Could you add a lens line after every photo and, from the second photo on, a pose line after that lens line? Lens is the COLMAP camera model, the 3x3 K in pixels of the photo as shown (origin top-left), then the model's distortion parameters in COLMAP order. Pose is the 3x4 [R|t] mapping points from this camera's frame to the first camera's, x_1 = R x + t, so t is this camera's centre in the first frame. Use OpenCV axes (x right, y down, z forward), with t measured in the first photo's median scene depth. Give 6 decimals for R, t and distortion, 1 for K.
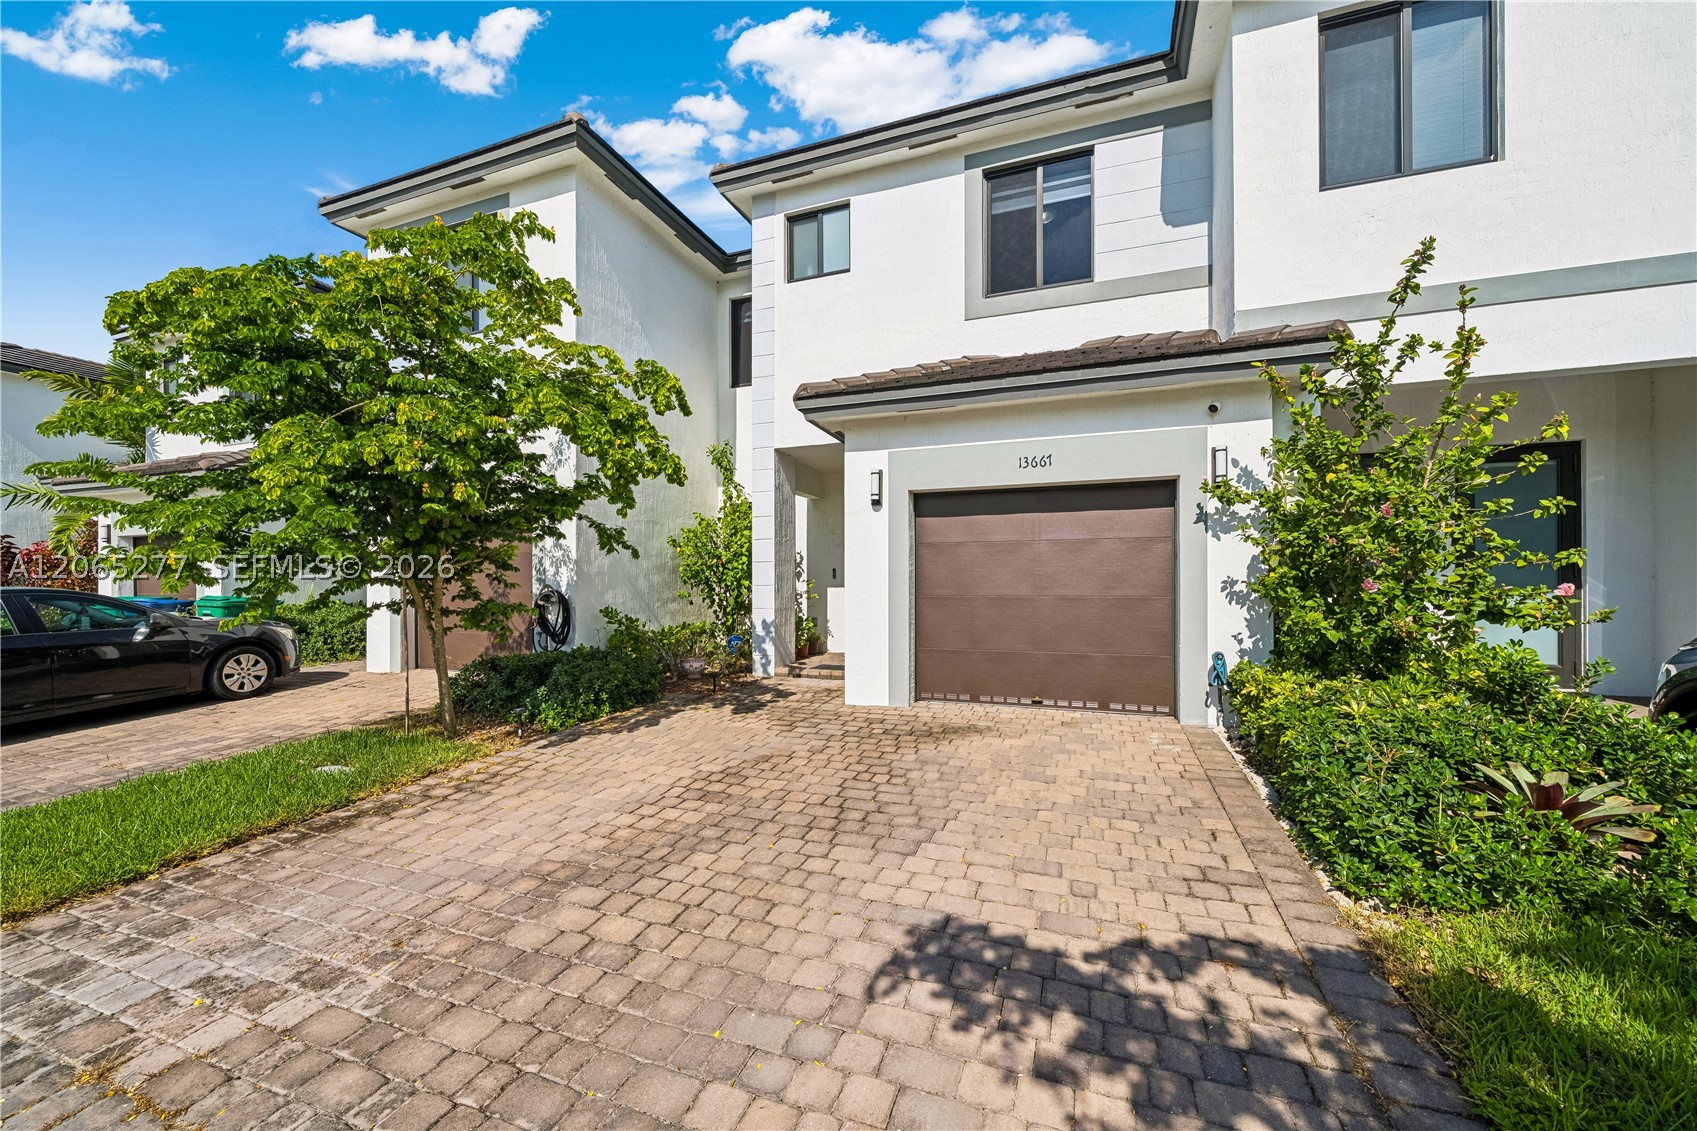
lens RADIAL K [[643.8, 0, 848.5], [0, 643.8, 565.5], [0, 0, 1]] dist [-0.001974, 0.000239]
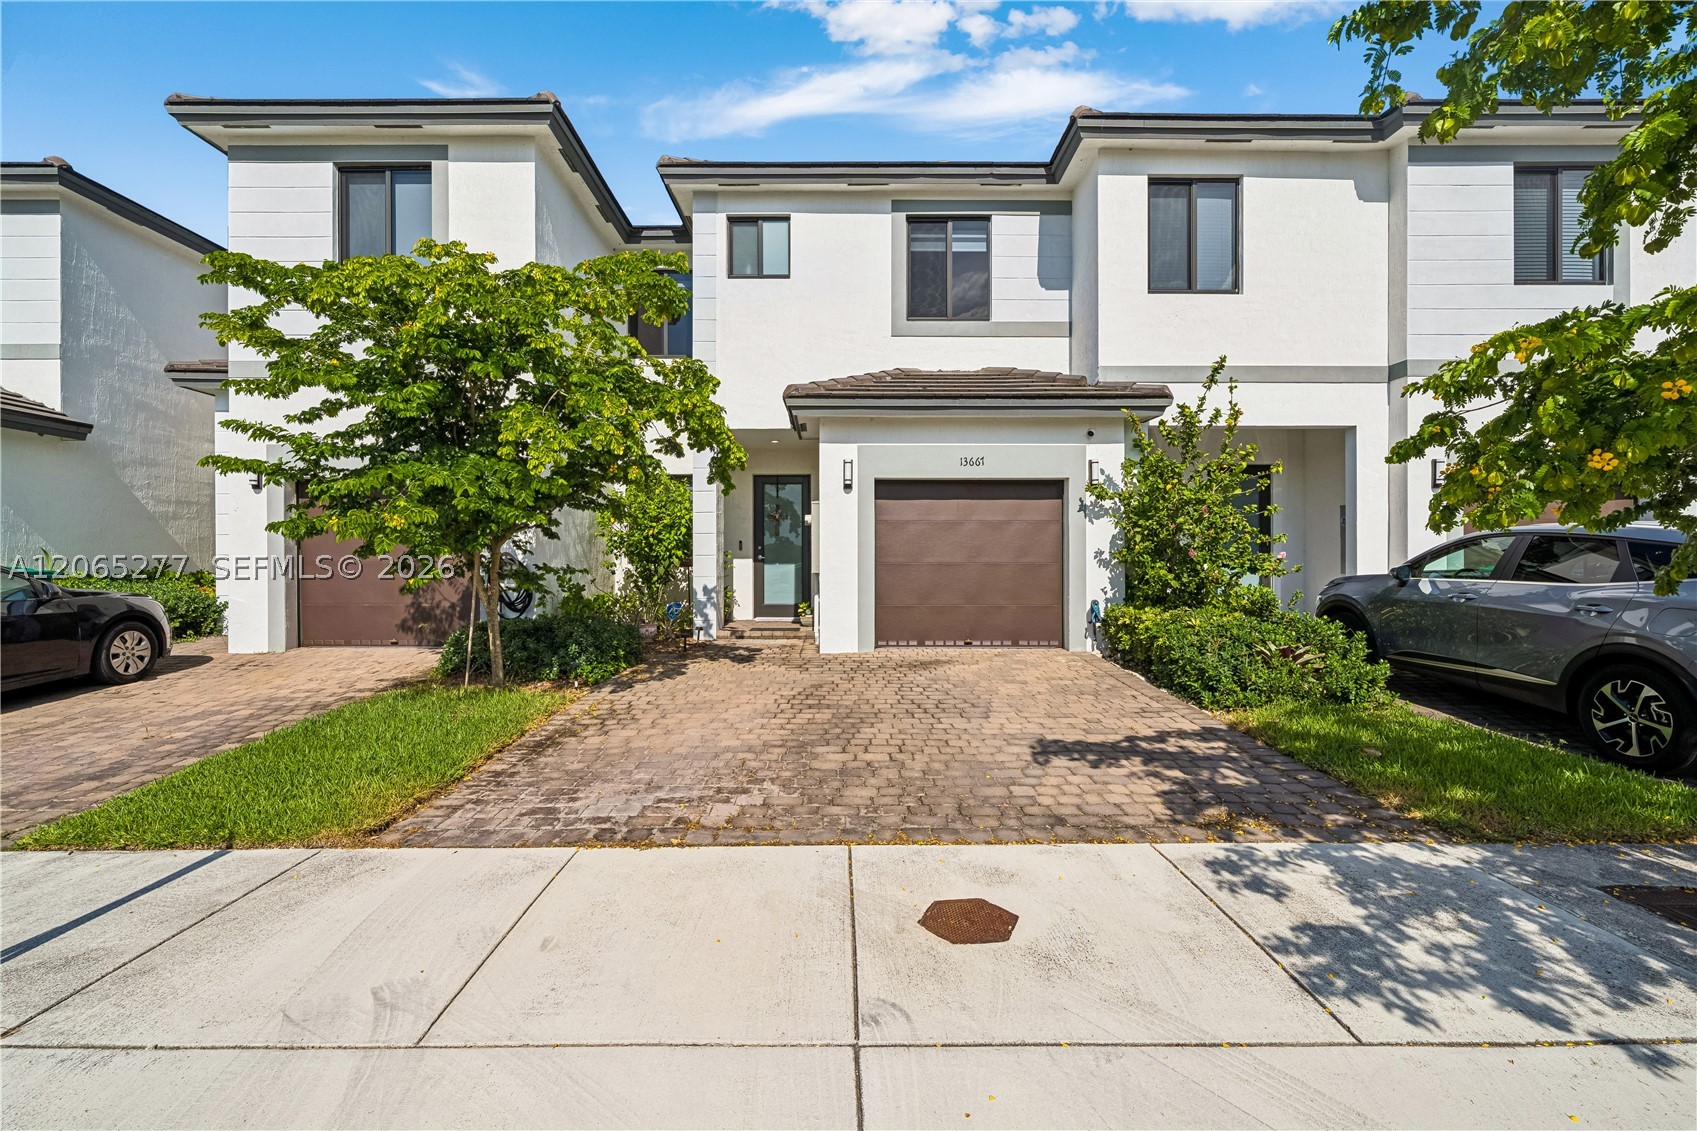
lens RADIAL K [[730.1, 0, 843.4], [0, 730.1, 533.4], [0, 0, 1]] dist [0.001842, 0.000144]
pose [[0.935413, 0.016287, 0.353182, -0.466152], [-0.012666, 0.999841, -0.012561, 0.009108], [-0.353331, 0.007277, 0.935470, -0.302891]]
